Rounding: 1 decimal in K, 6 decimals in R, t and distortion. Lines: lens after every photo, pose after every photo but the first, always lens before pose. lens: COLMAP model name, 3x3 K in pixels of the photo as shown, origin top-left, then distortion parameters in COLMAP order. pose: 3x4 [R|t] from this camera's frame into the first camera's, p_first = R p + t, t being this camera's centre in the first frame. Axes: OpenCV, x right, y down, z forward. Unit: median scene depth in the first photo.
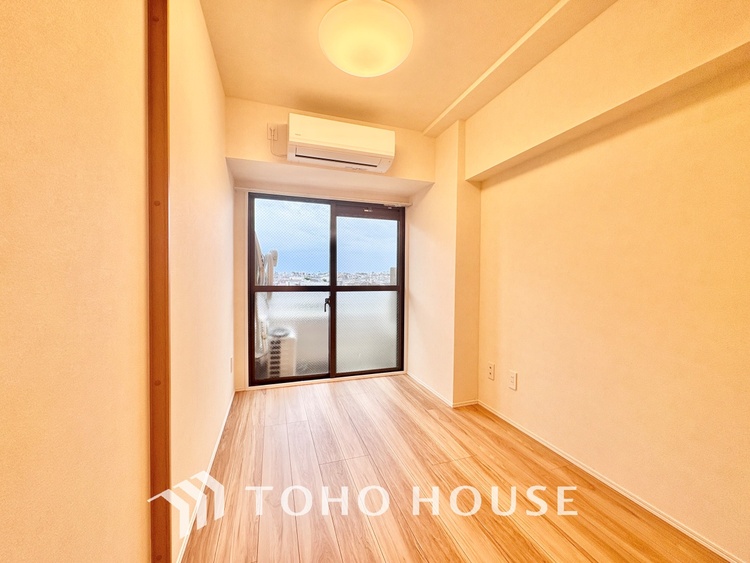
lens RADIAL K [[298.9, 0, 372.6], [0, 298.9, 282.1], [0, 0, 1]] dist [0.001193, 0.000382]
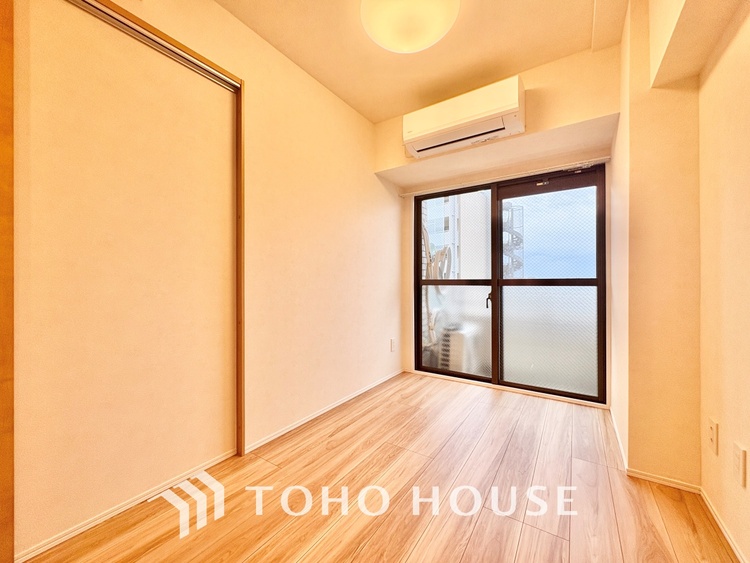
lens RADIAL K [[298.9, 0, 373.0], [0, 298.9, 280.9], [0, 0, 1]] dist [0.001193, 0.000382]
pose [[0.606667, -0.012276, -0.794861, 0.357916], [-0.008575, 0.999722, -0.021985, 0.041472], [0.794910, 0.020153, 0.606393, 0.183105]]
